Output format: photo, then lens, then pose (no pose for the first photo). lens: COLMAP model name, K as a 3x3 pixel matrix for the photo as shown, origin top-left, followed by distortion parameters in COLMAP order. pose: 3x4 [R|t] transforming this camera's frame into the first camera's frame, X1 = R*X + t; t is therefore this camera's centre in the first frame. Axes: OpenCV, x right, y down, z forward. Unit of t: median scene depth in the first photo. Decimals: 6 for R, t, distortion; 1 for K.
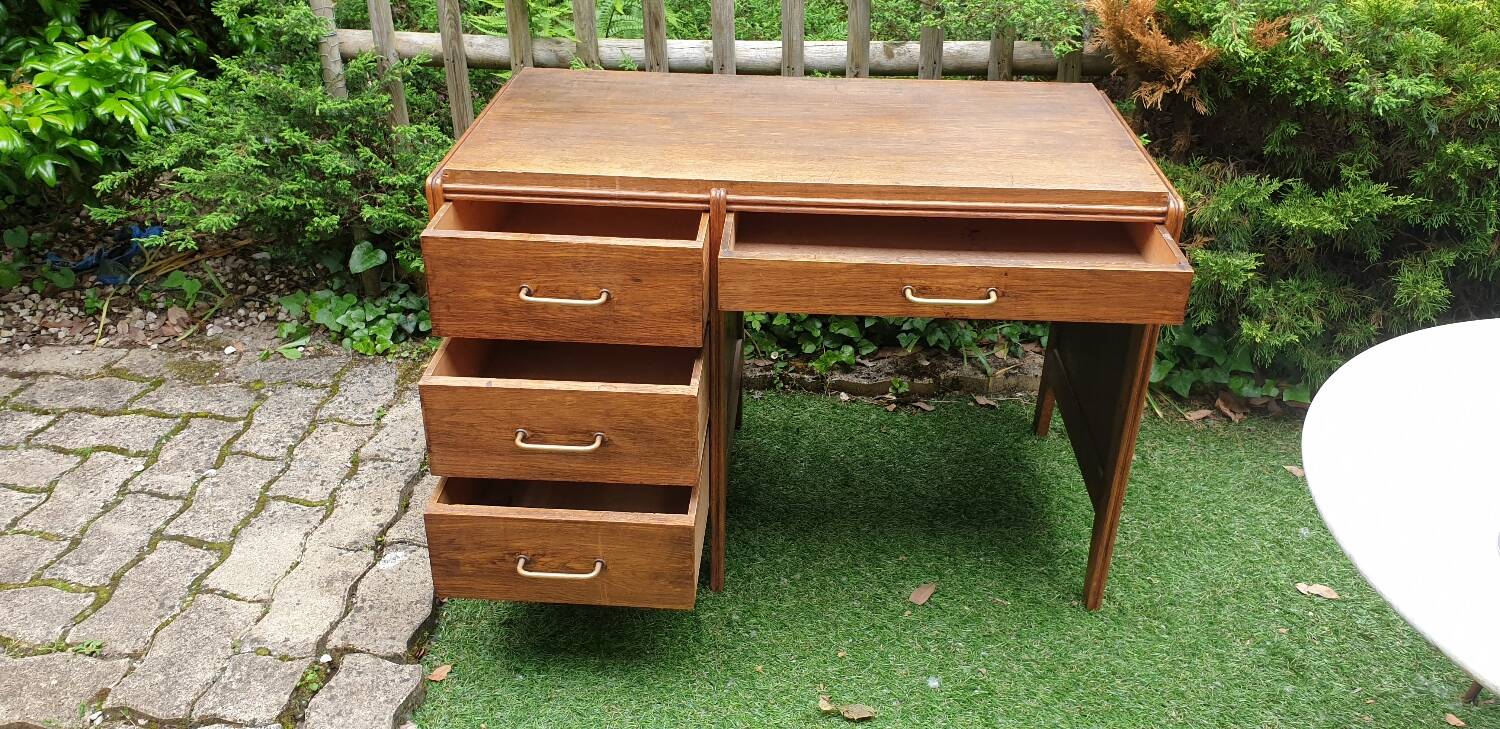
lens RADIAL K [[1174.1, 0, 764.0], [0, 1174.1, 359.4], [0, 0, 1]] dist [0.038003, -0.019305]
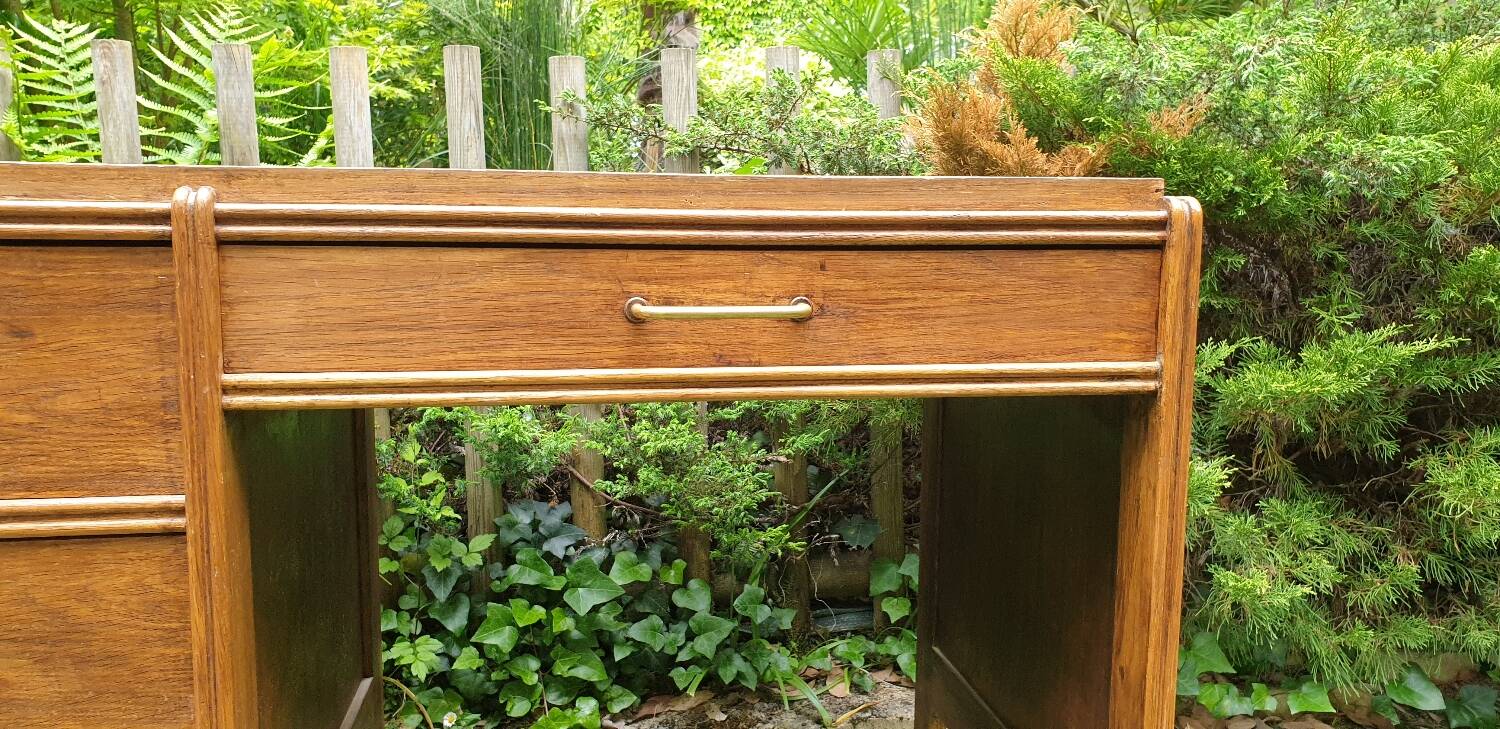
lens RADIAL K [[1174.1, 0, 763.1], [0, 1174.1, 352.2], [0, 0, 1]] dist [0.038003, -0.019305]
pose [[0.980931, -0.032701, 0.191586, 0.056221], [0.103269, 0.922778, -0.371235, 0.064193], [-0.164652, 0.383941, 0.908559, 0.425326]]
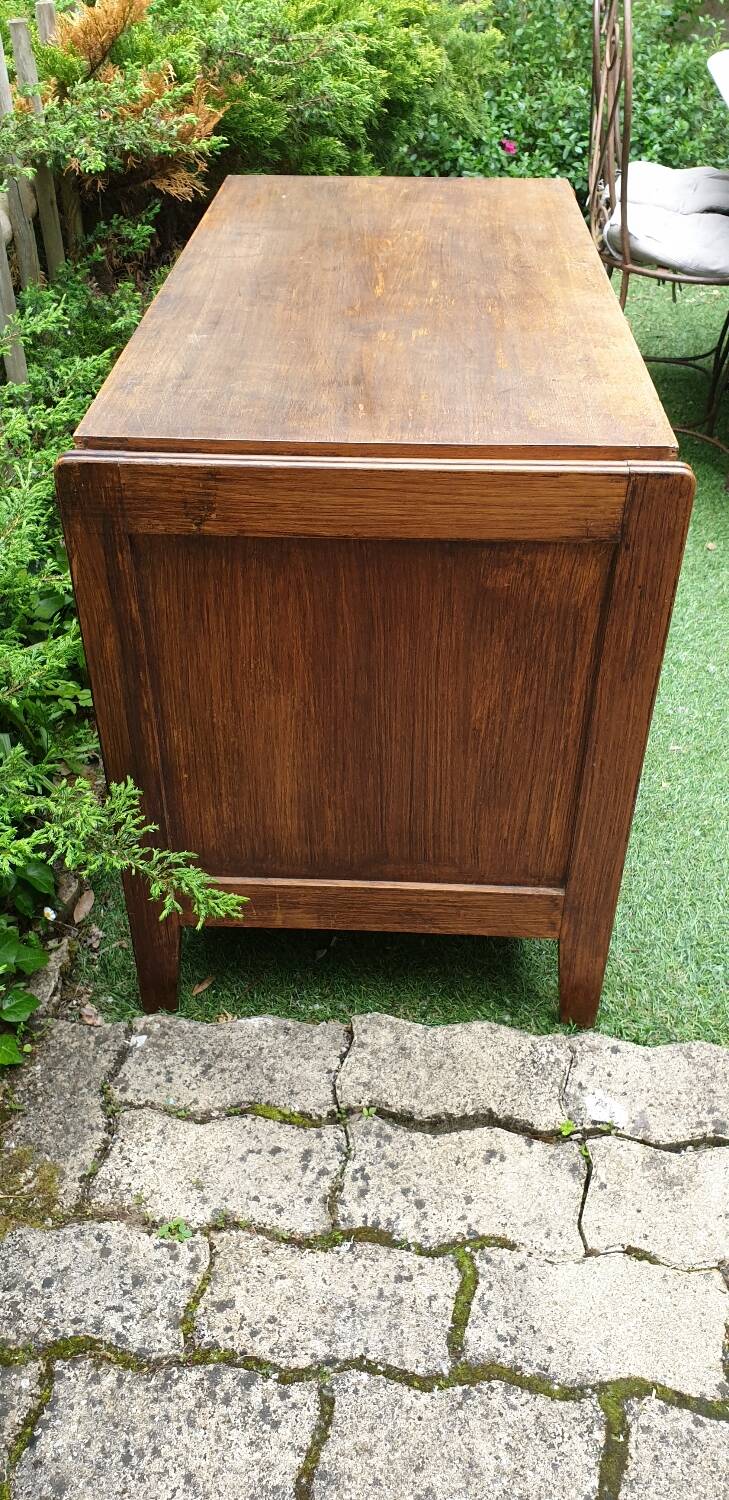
lens RADIAL K [[1174.1, 0, 370.8], [0, 1174.1, 751.0], [0, 0, 1]] dist [0.038003, -0.019305]
pose [[0.001840, -0.631515, 0.775362, -0.603200], [0.482498, 0.679698, 0.552454, -0.337562], [-0.875895, 0.373094, 0.305955, 0.724359]]
